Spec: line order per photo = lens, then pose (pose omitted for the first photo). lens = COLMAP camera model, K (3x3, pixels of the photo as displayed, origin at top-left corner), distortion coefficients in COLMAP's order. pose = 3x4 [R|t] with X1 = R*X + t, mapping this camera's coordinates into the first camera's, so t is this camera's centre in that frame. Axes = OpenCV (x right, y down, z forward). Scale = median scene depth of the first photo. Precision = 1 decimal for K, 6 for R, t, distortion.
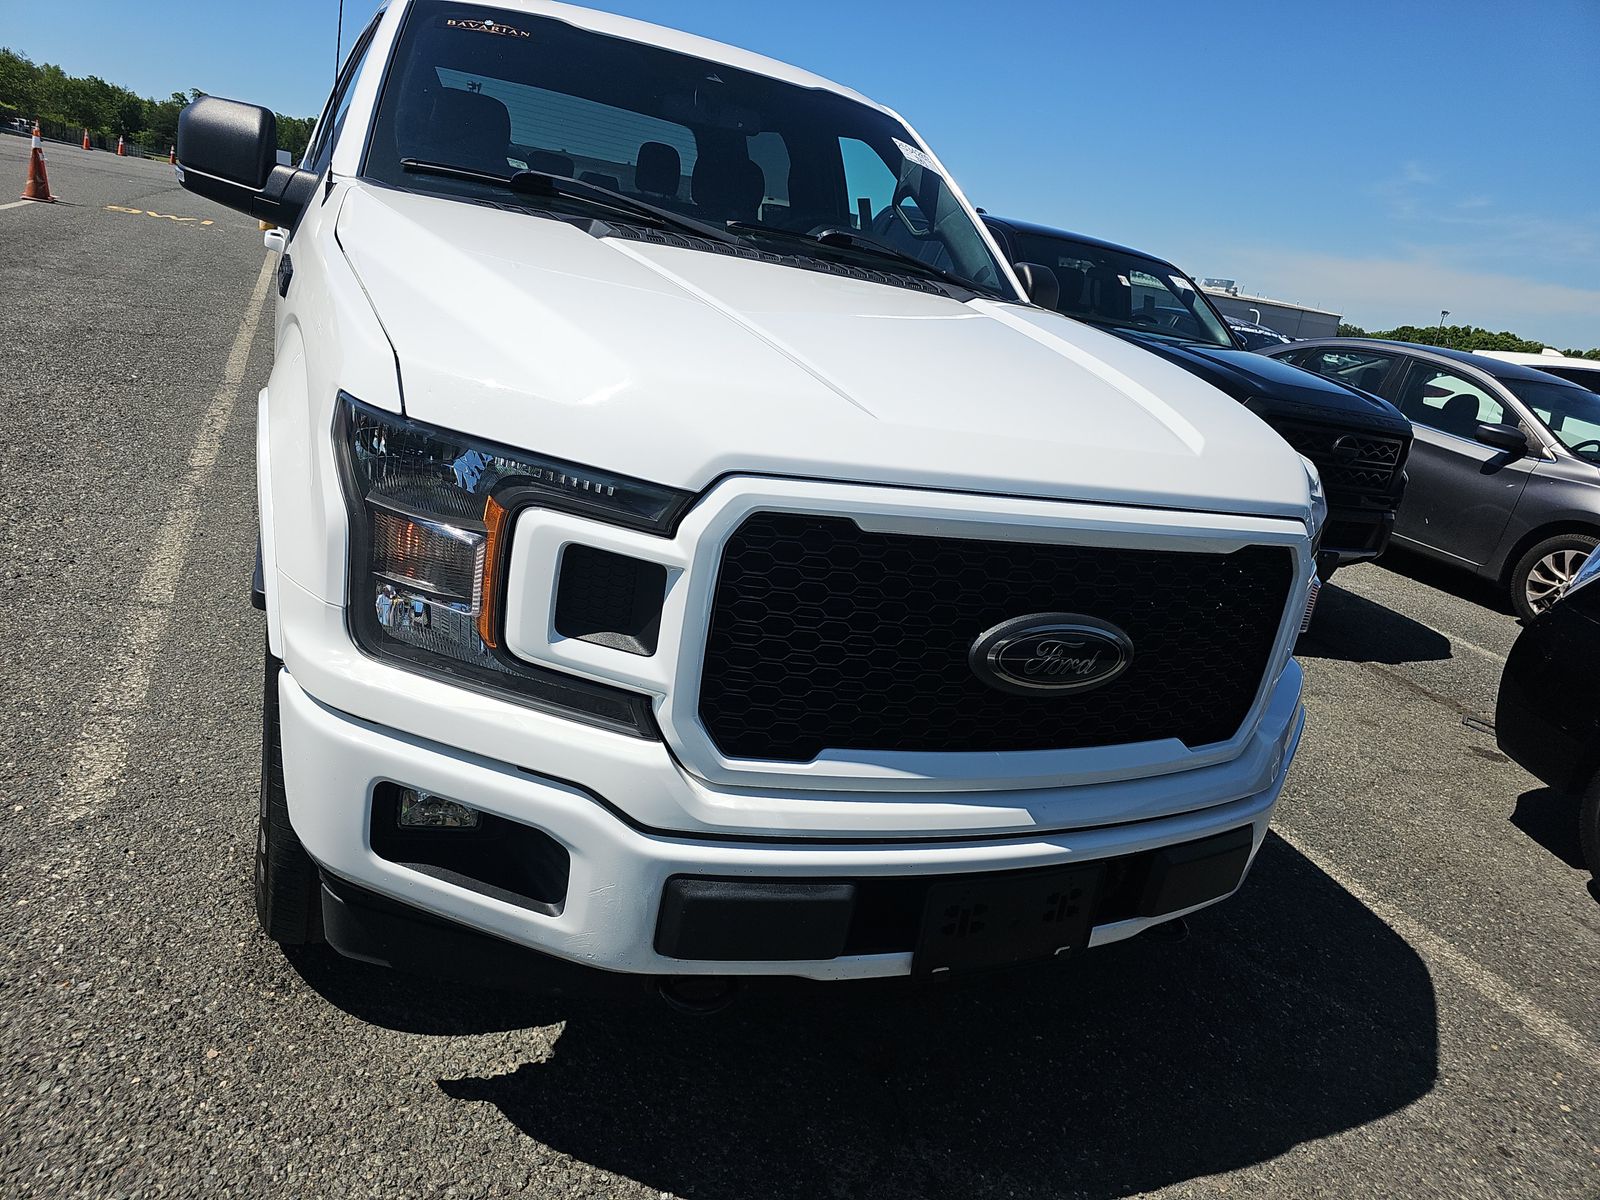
lens RADIAL K [[1038.4, 0, 800.1], [0, 1038.4, 561.4], [0, 0, 1]] dist [0.059309, -0.073848]
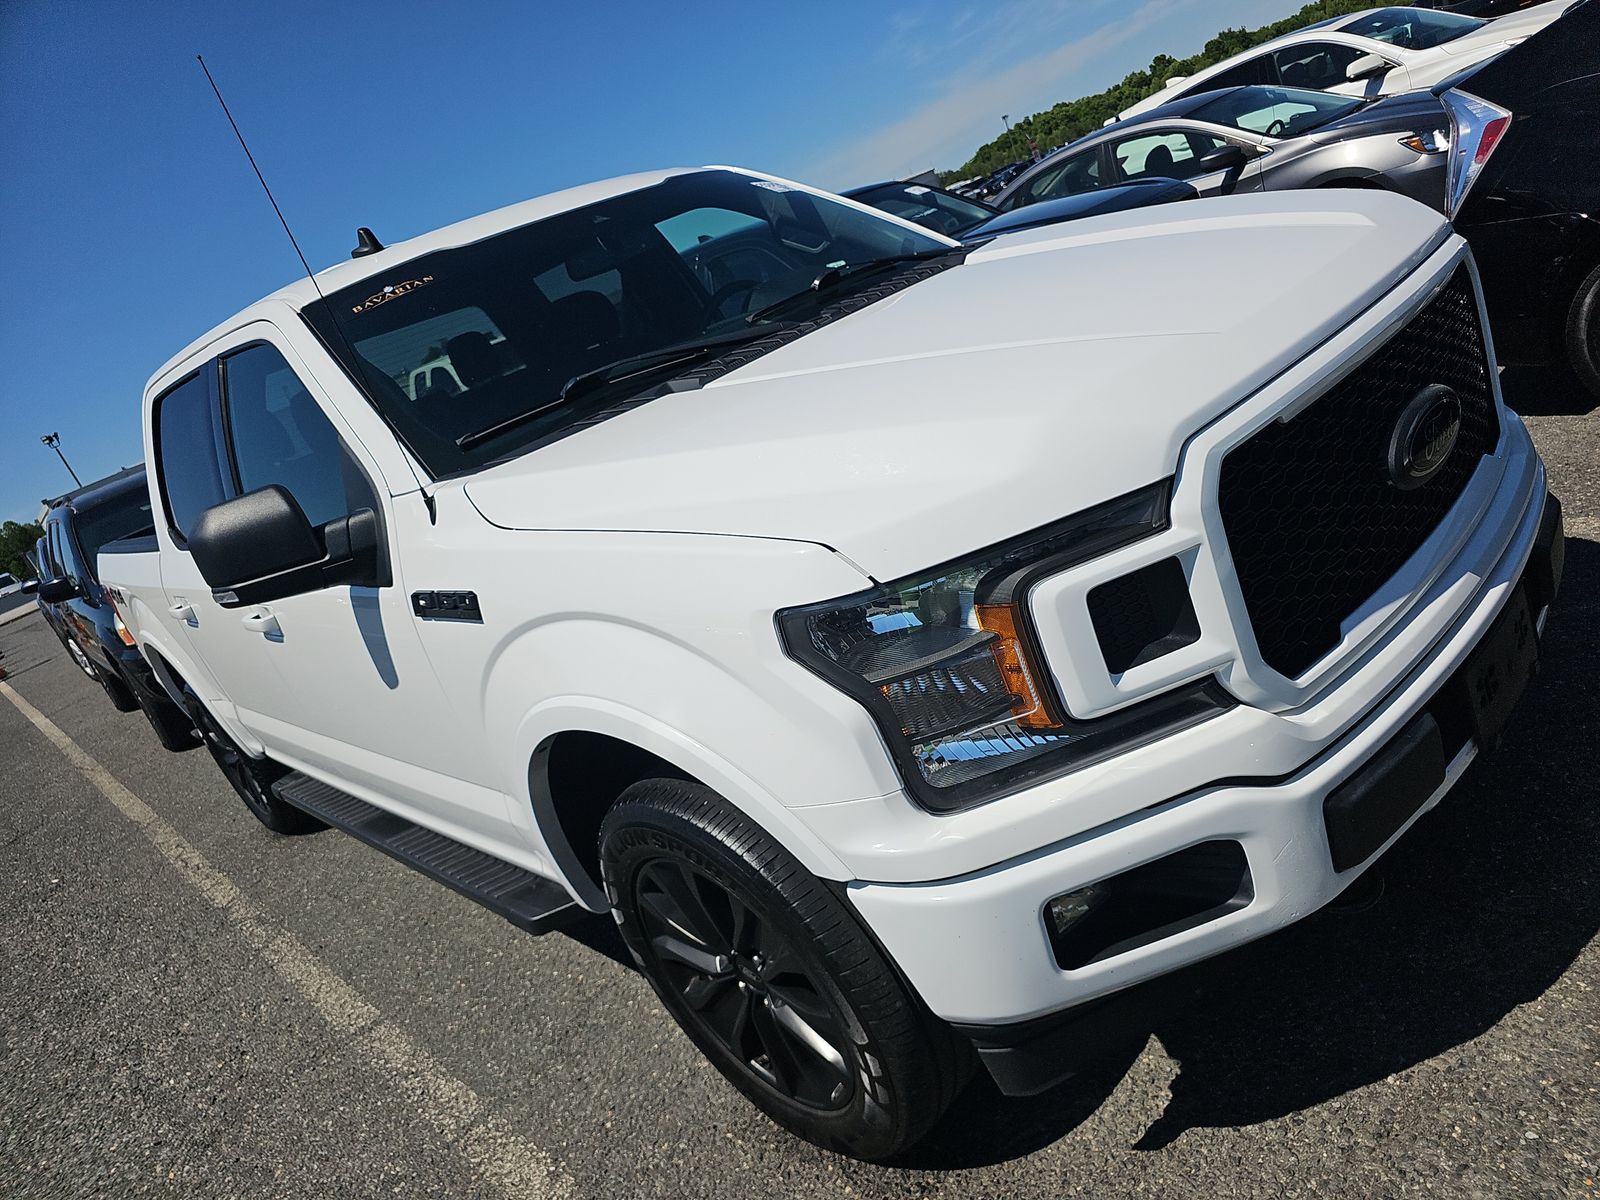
lens RADIAL K [[1051.2, 0, 799.1], [0, 1051.2, 594.6], [0, 0, 1]] dist [0.004459, 0.000221]
pose [[0.801536, -0.574605, 0.165439, -0.494641], [0.576199, 0.816172, 0.043109, -0.177294], [-0.159797, 0.060772, 0.985277, 0.026117]]
